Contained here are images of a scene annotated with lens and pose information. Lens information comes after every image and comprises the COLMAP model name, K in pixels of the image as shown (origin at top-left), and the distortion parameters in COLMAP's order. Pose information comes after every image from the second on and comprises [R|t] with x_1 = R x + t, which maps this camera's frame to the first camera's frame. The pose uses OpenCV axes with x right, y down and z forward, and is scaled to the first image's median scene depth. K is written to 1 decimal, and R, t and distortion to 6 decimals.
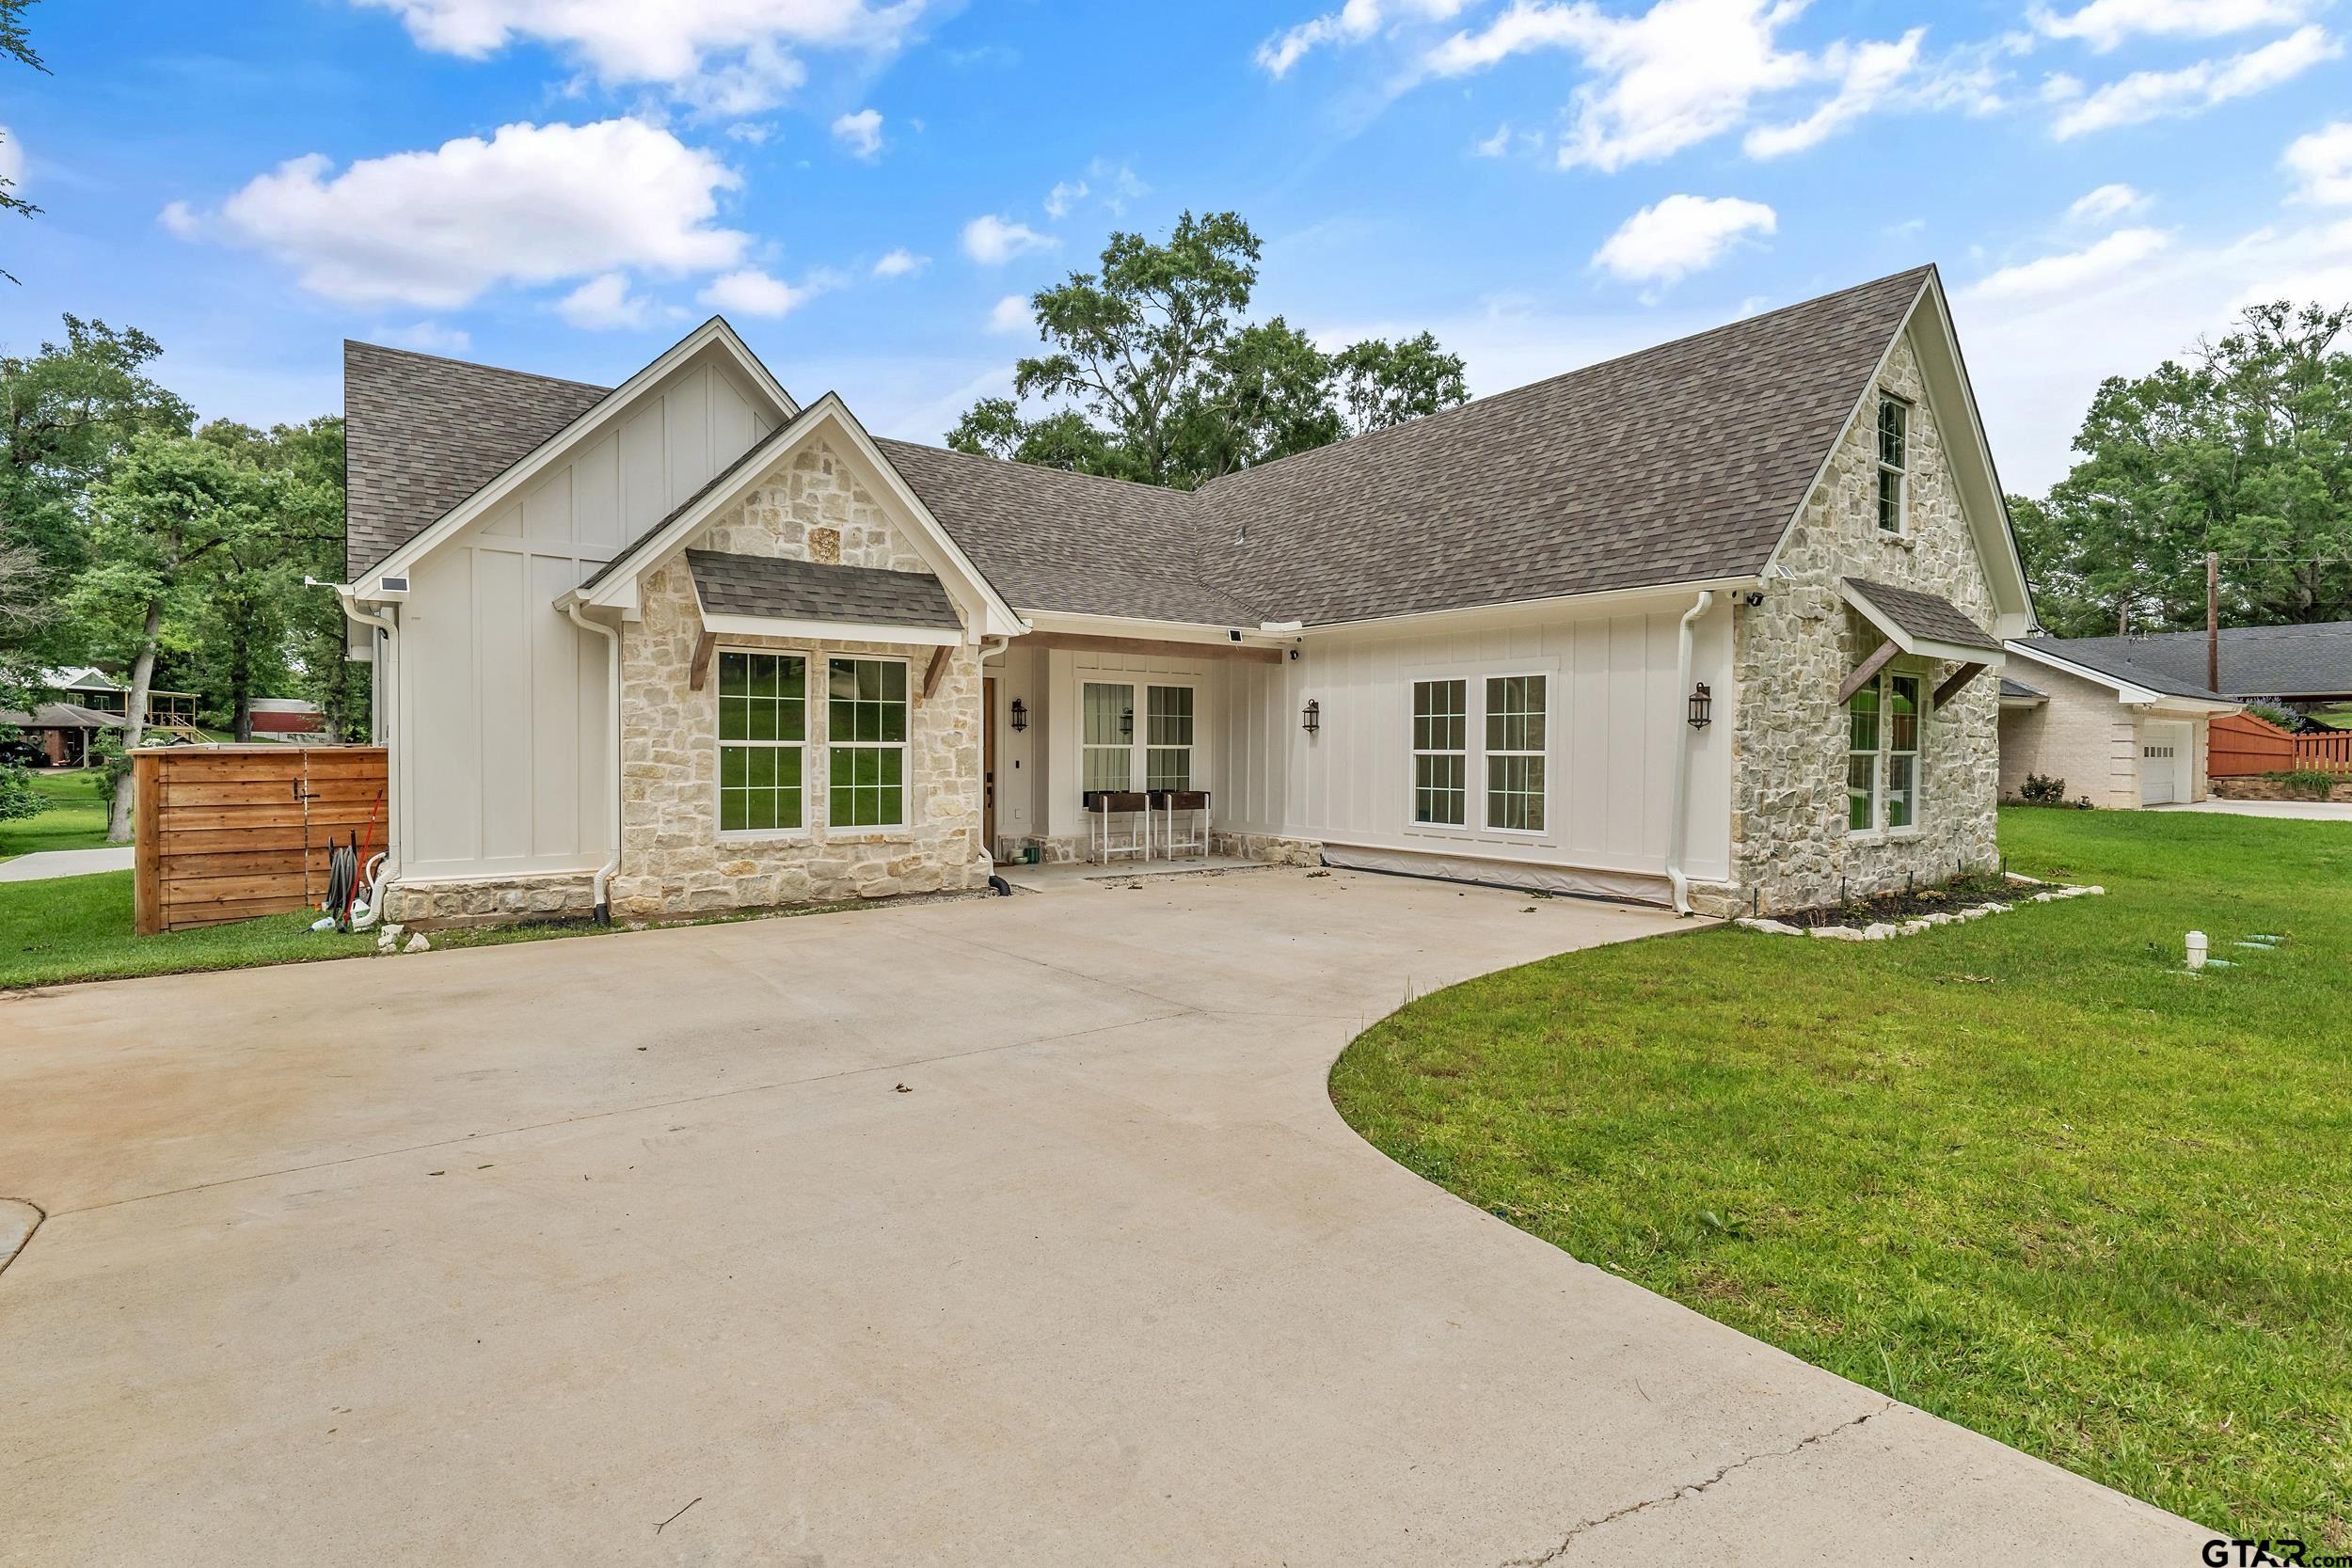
lens RADIAL K [[1124.9, 0, 1176.0], [0, 1124.9, 784.0], [0, 0, 1]] dist [-0.000258, -0.000059]
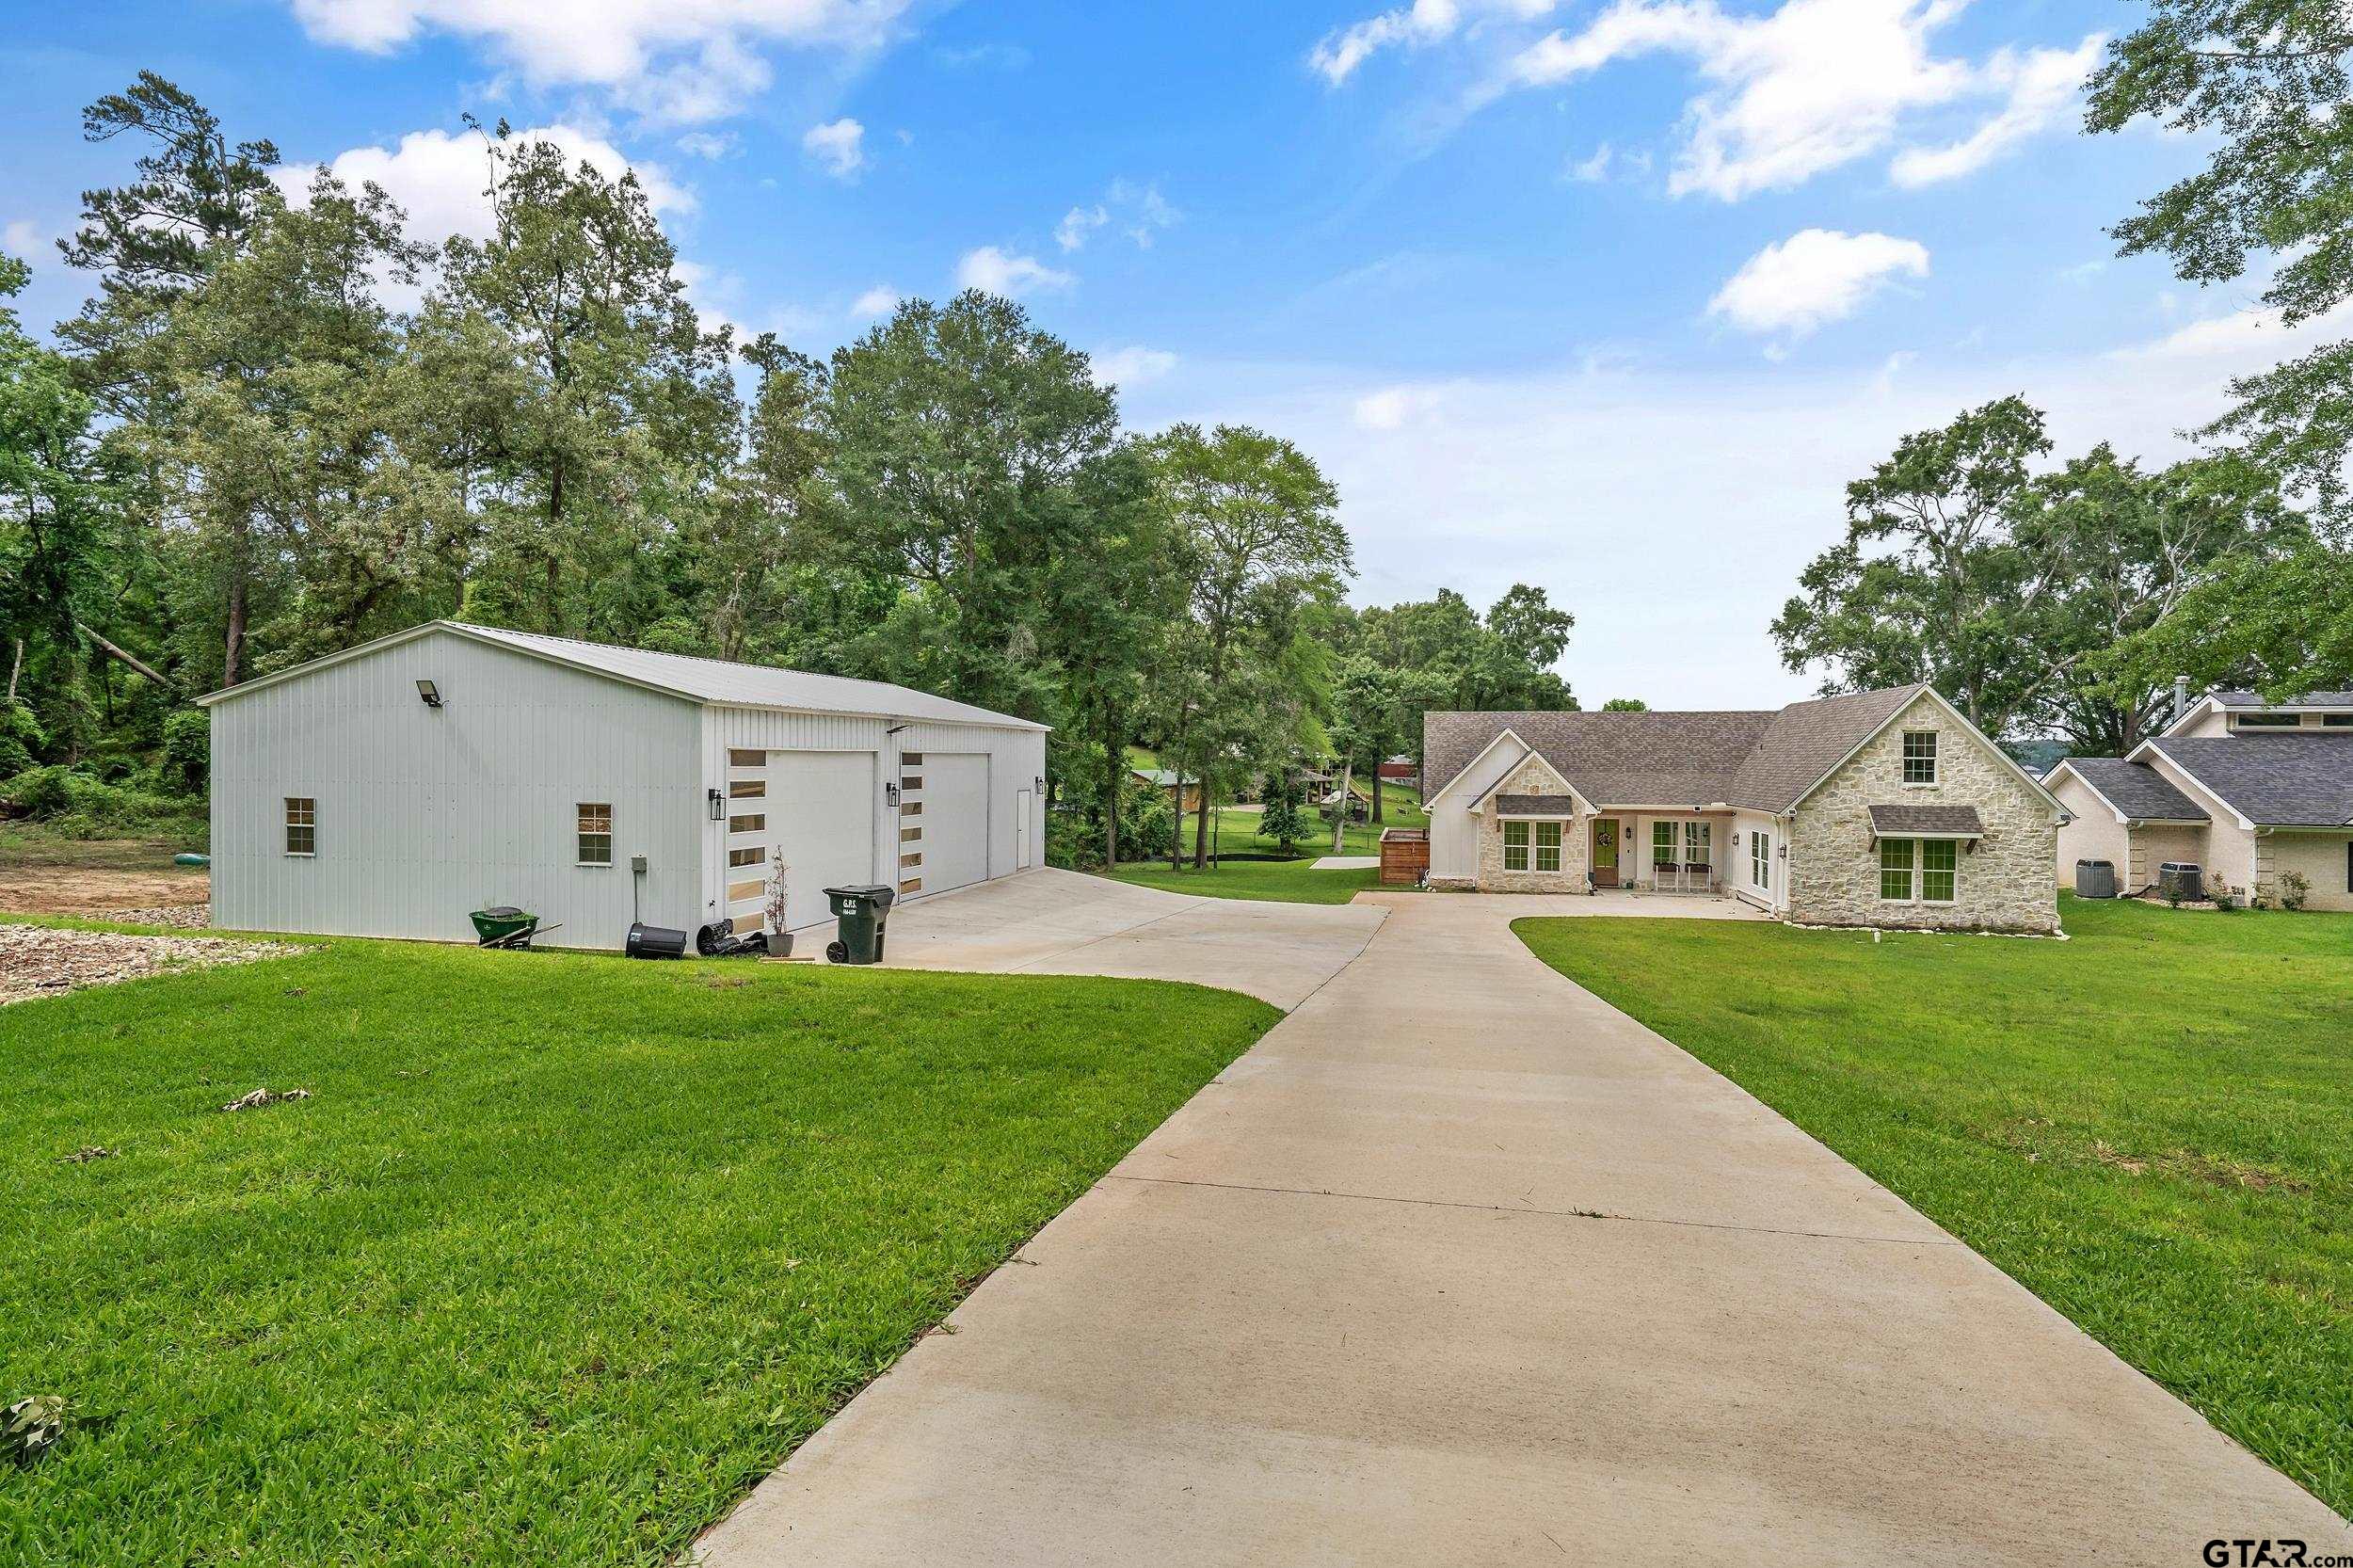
lens RADIAL K [[1194.8, 0, 1176.5], [0, 1194.8, 784.0], [0, 0, 1]] dist [0.001436, -0.000208]
pose [[0.665802, 0.015153, -0.745975, 1.584978], [-0.025409, 0.999674, -0.002371, -0.178696], [0.745696, 0.020533, 0.665970, -2.131932]]
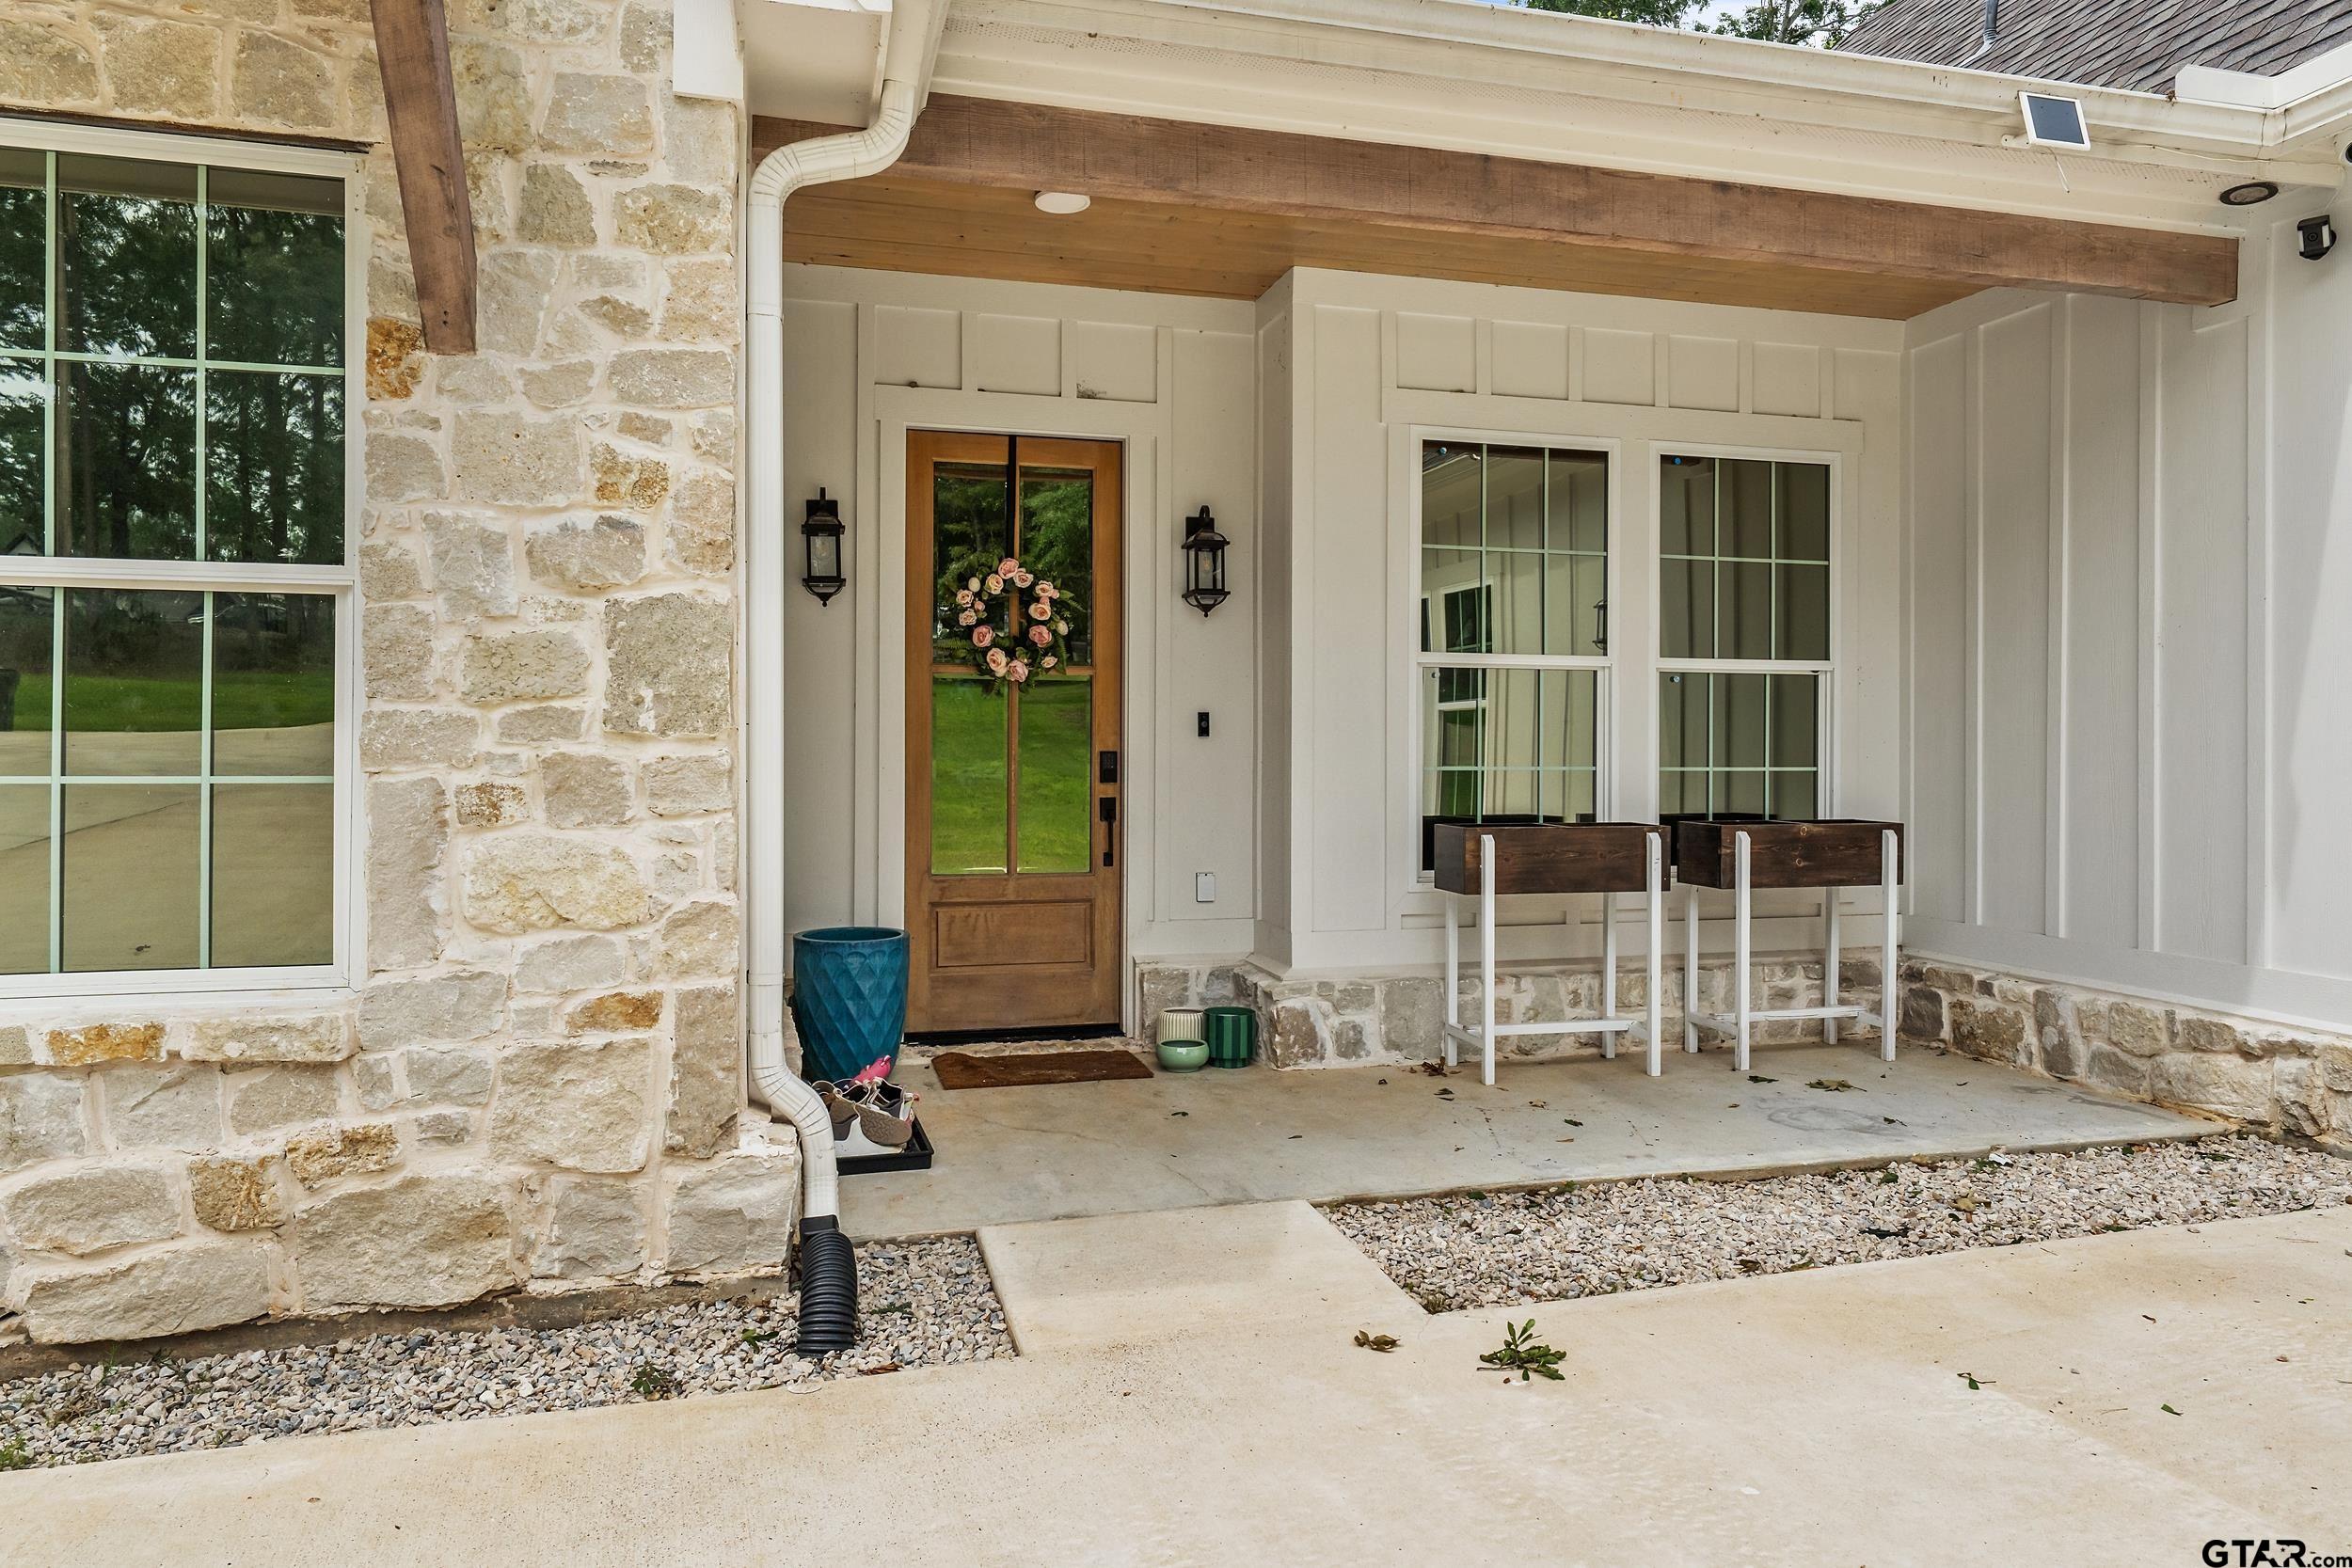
lens RADIAL K [[1473.9, 0, 1175.8], [0, 1473.9, 752.5], [0, 0, 1]] dist [0.003512, 0.001804]
pose [[0.926874, -0.004223, -0.375349, 0.001348], [-0.008804, 0.999417, -0.032985, 0.004152], [0.375270, 0.033877, 0.926296, 0.785398]]
